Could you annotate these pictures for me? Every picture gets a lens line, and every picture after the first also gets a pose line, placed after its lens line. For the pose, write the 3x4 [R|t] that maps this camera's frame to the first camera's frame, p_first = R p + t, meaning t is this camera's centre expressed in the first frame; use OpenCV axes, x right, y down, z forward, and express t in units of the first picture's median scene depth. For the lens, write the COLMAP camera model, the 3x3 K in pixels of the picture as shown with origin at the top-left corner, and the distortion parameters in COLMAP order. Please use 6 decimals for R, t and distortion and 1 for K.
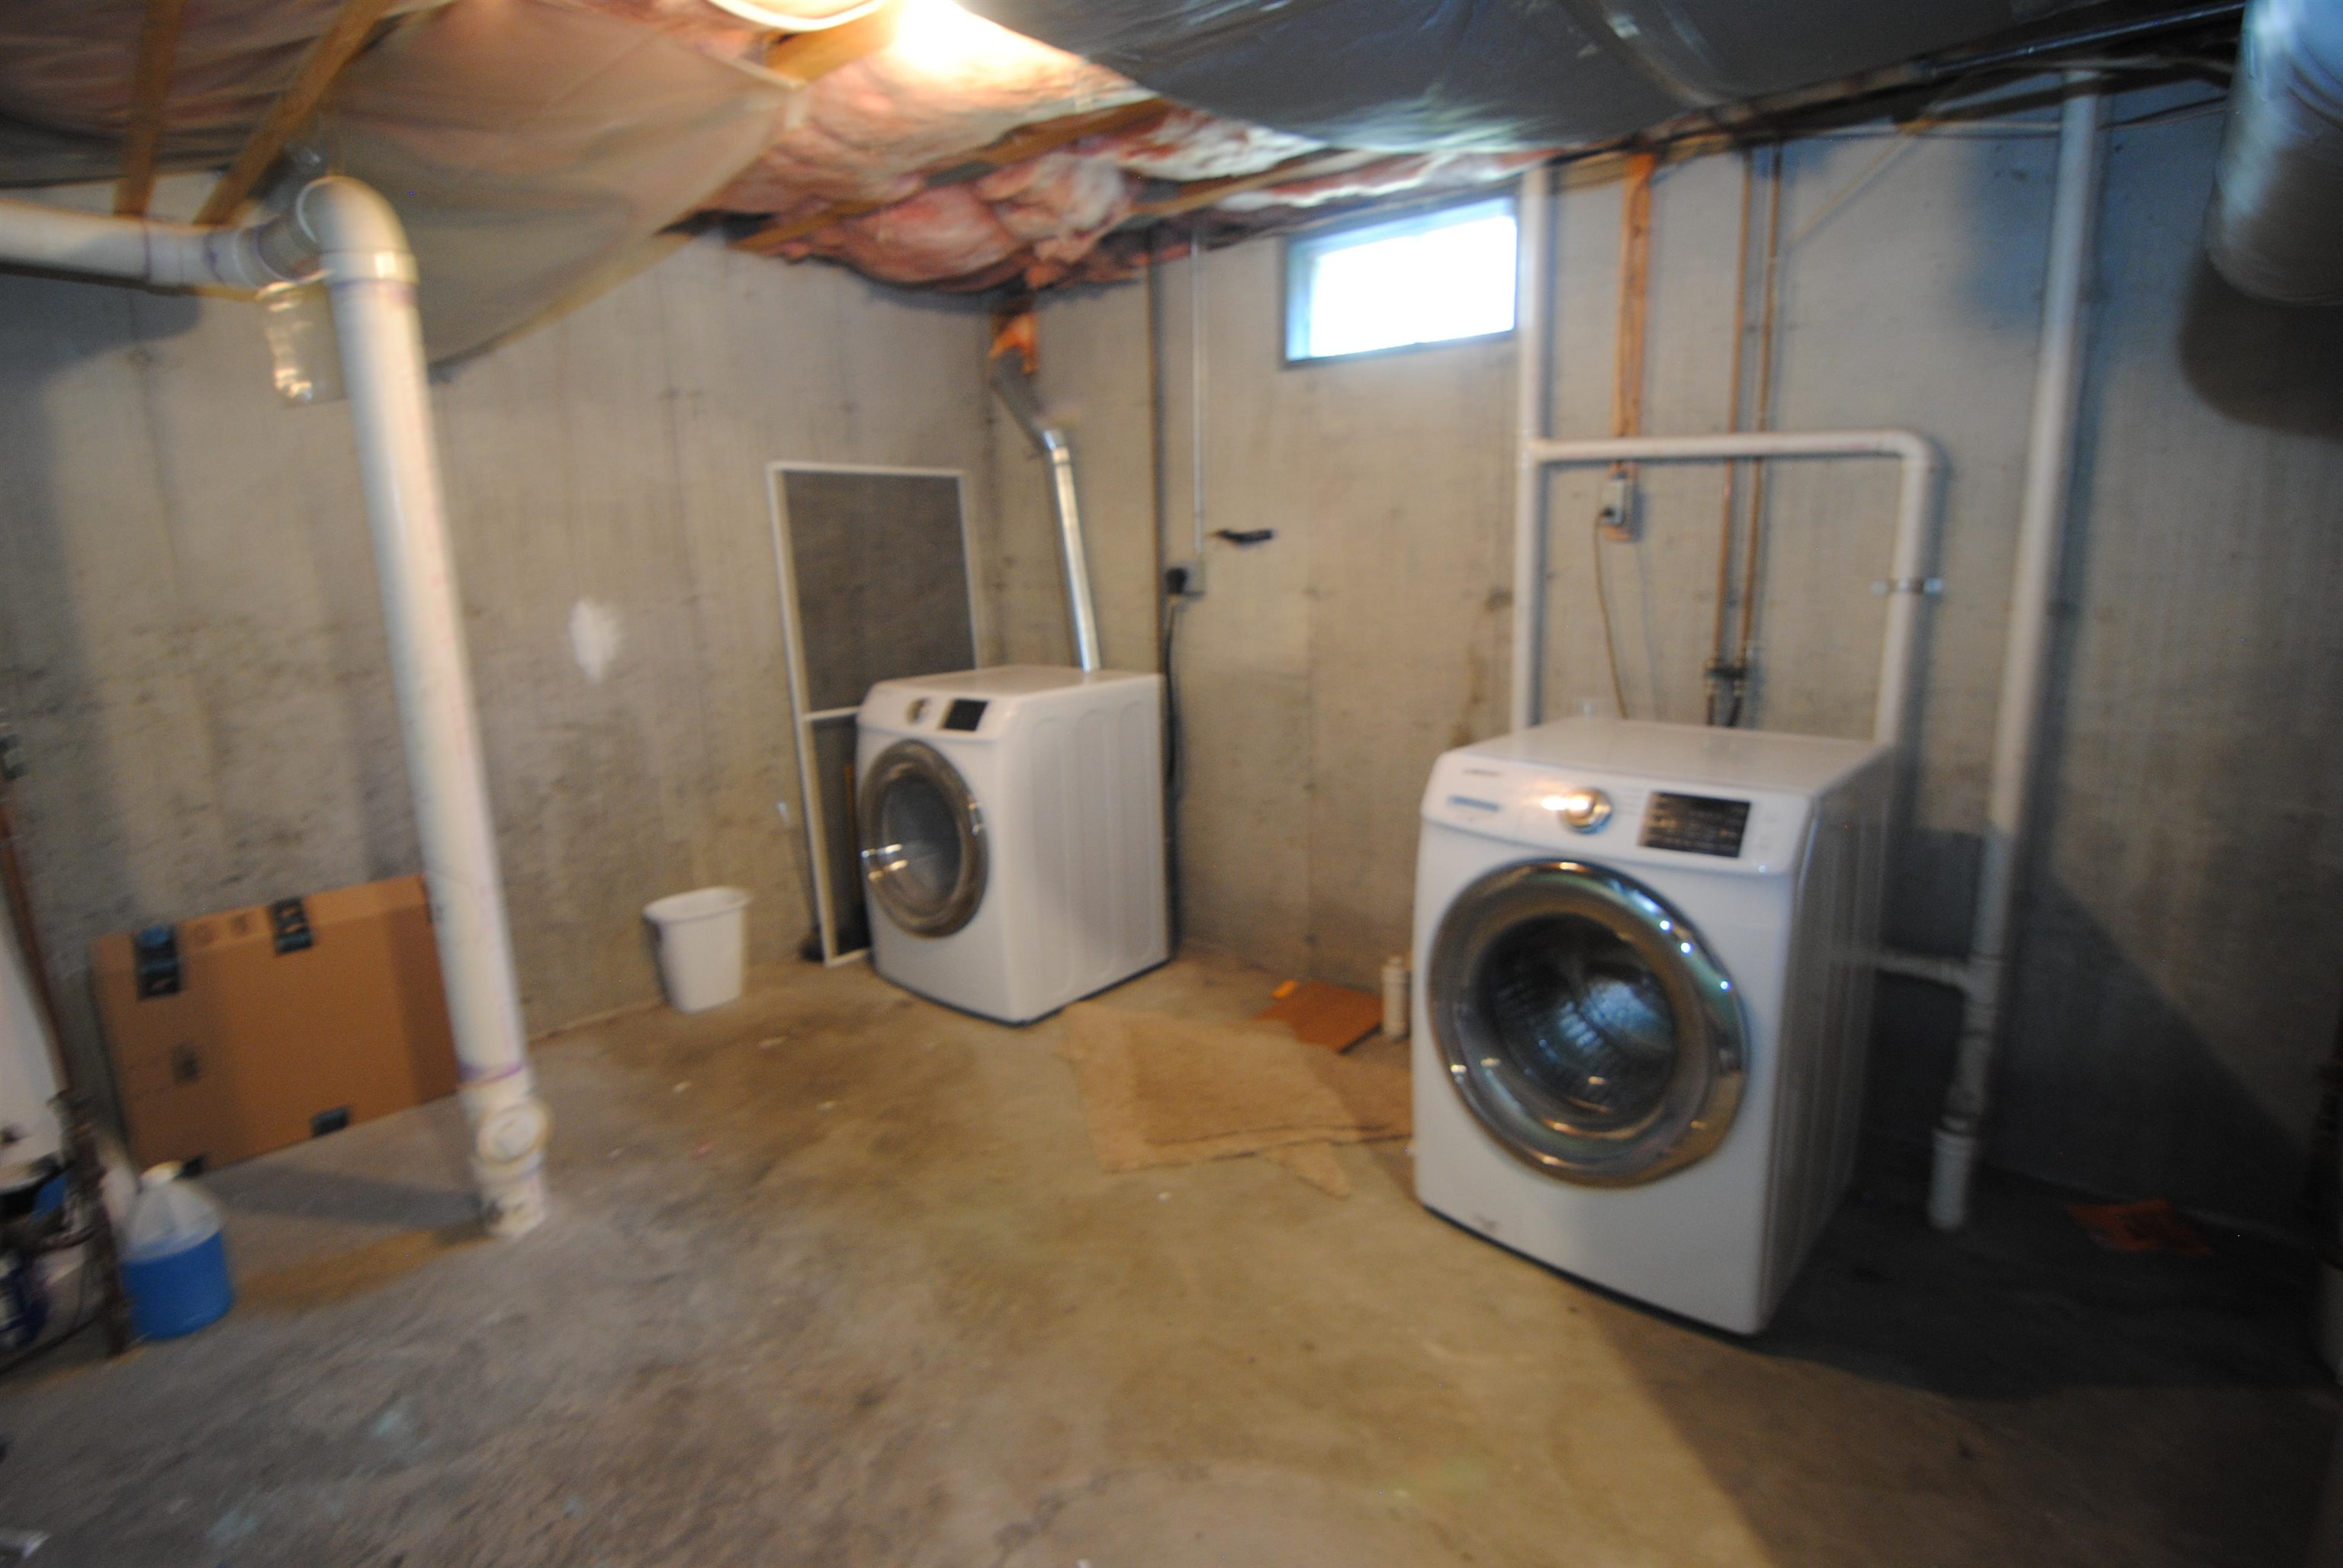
lens RADIAL K [[1143.6, 0, 1173.5], [0, 1143.6, 780.2], [0, 0, 1]] dist [-0.009579, -0.007297]
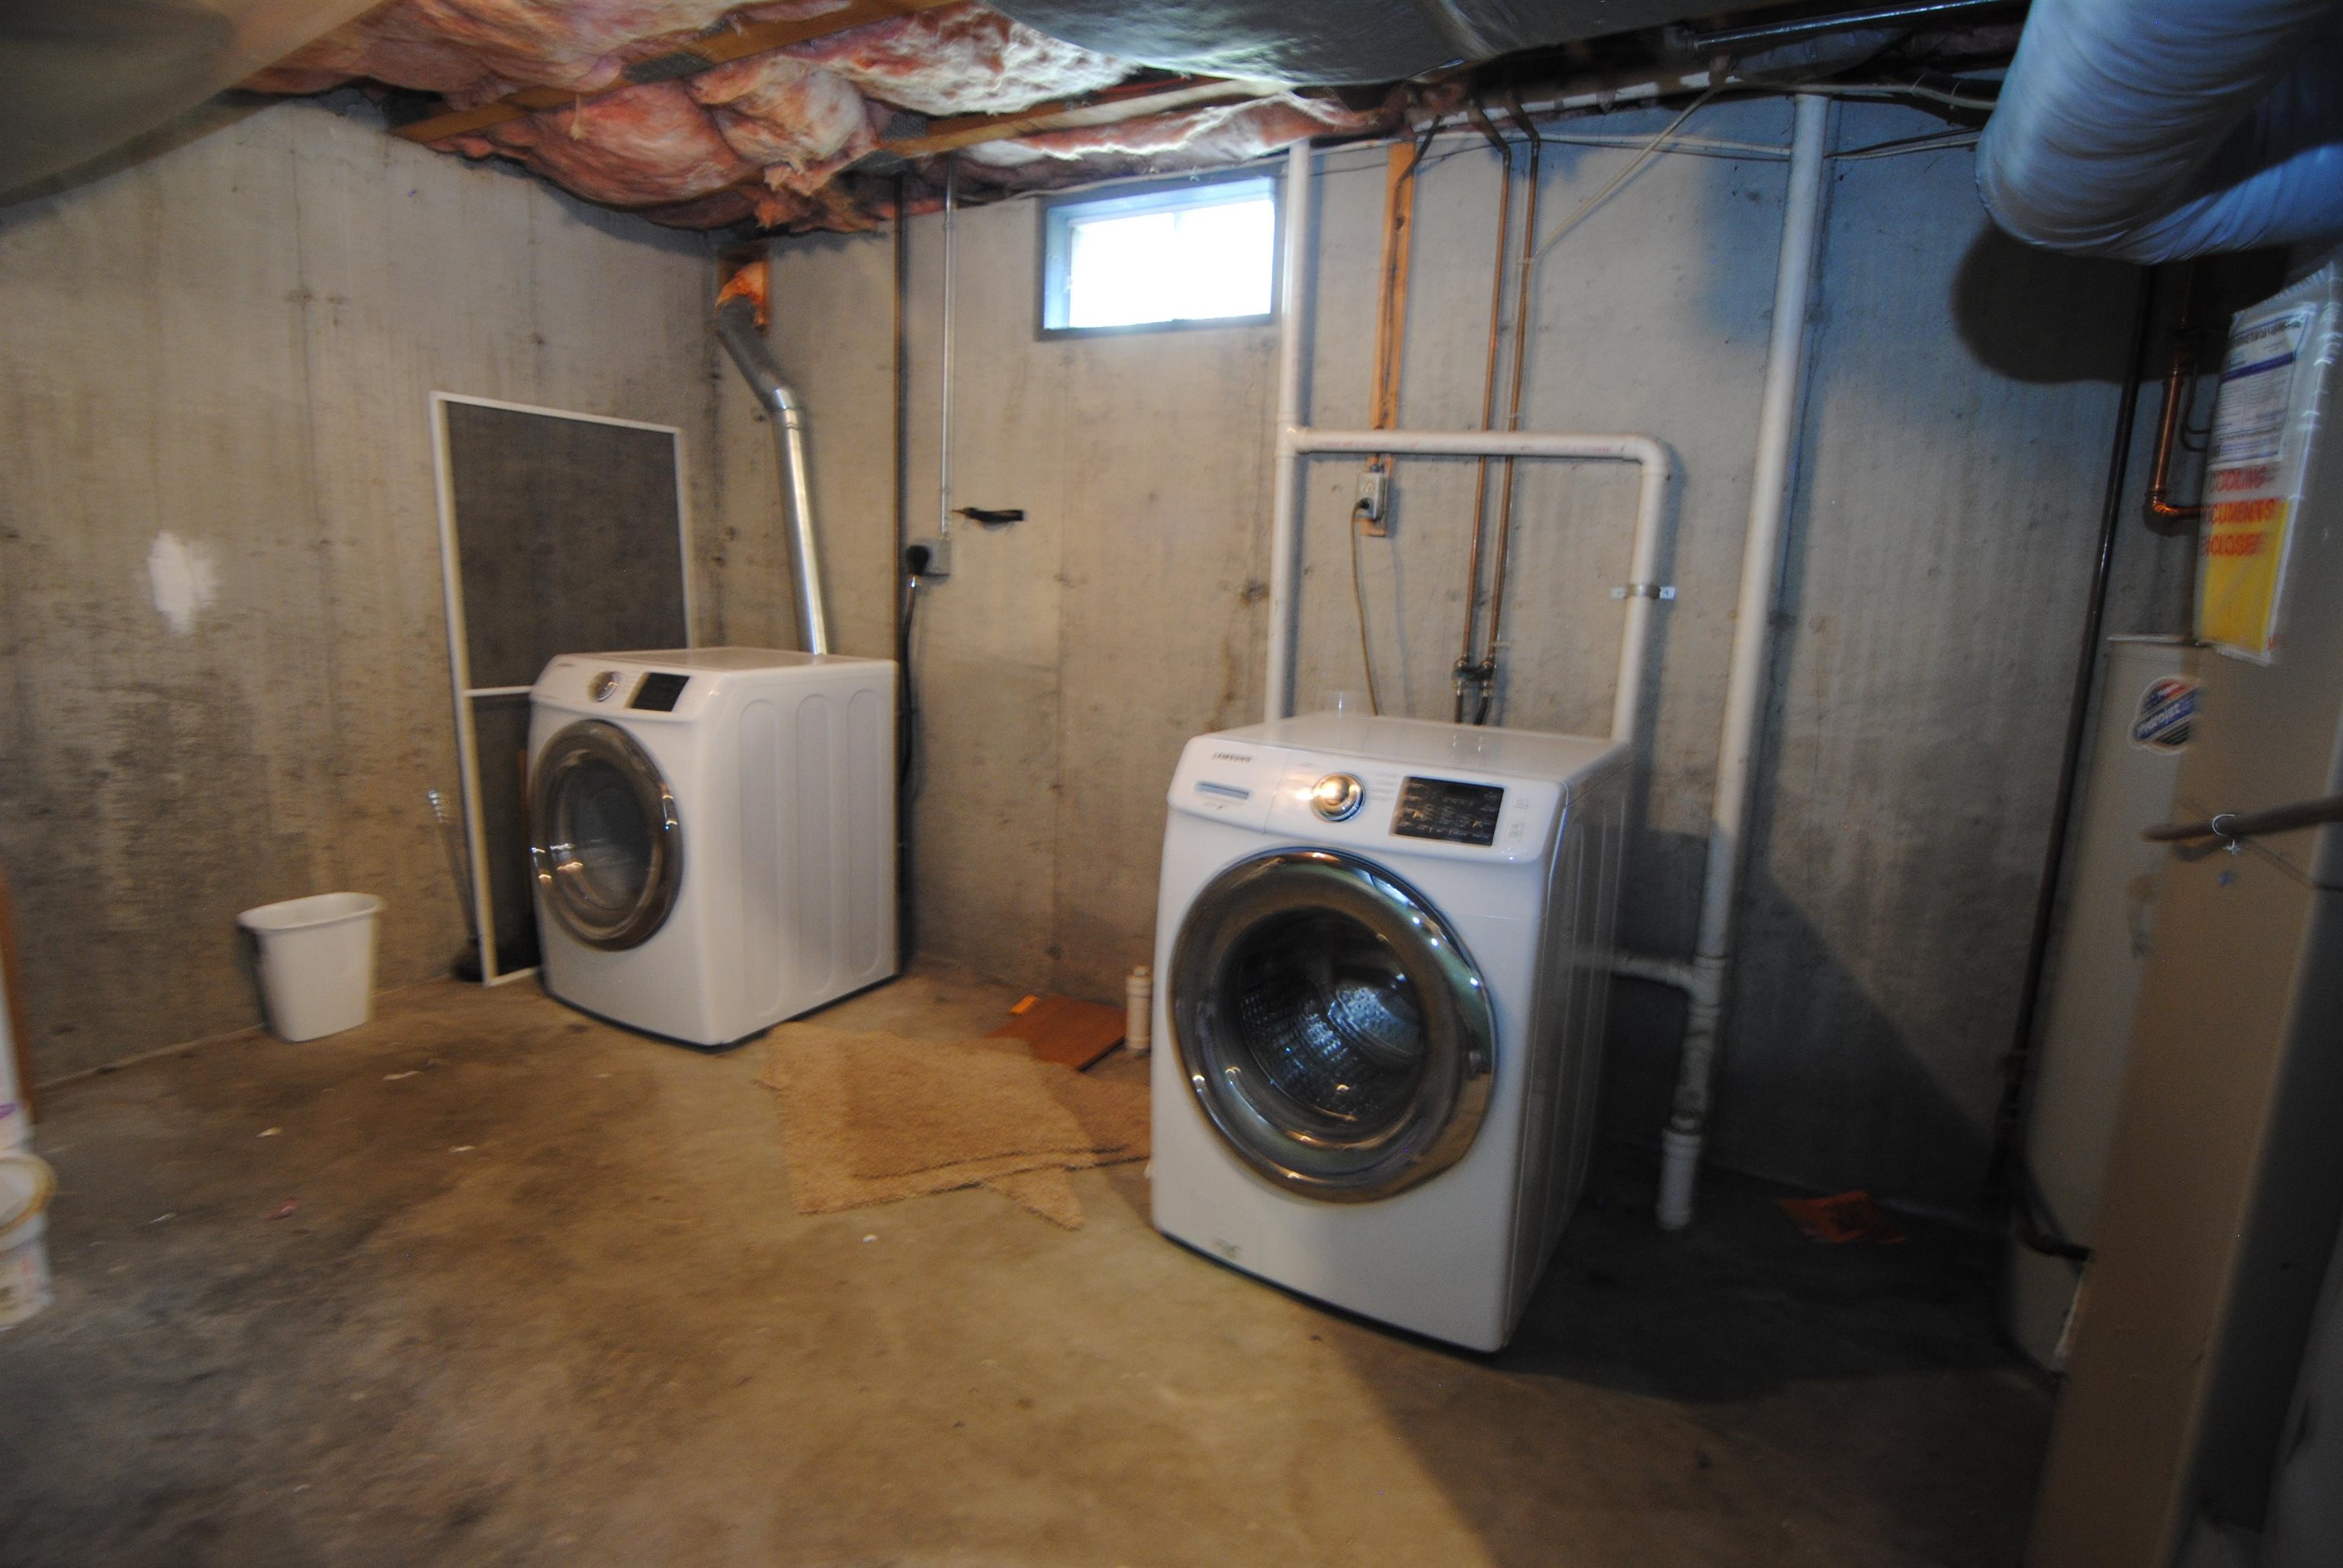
lens RADIAL K [[1143.3, 0, 1181.7], [0, 1143.3, 787.0], [0, 0, 1]] dist [-0.006873, -0.008367]
pose [[0.976800, 0.027151, 0.212427, 0.031133], [-0.022901, 0.999486, -0.022441, 0.035705], [-0.212927, 0.017056, 0.976919, 0.096333]]
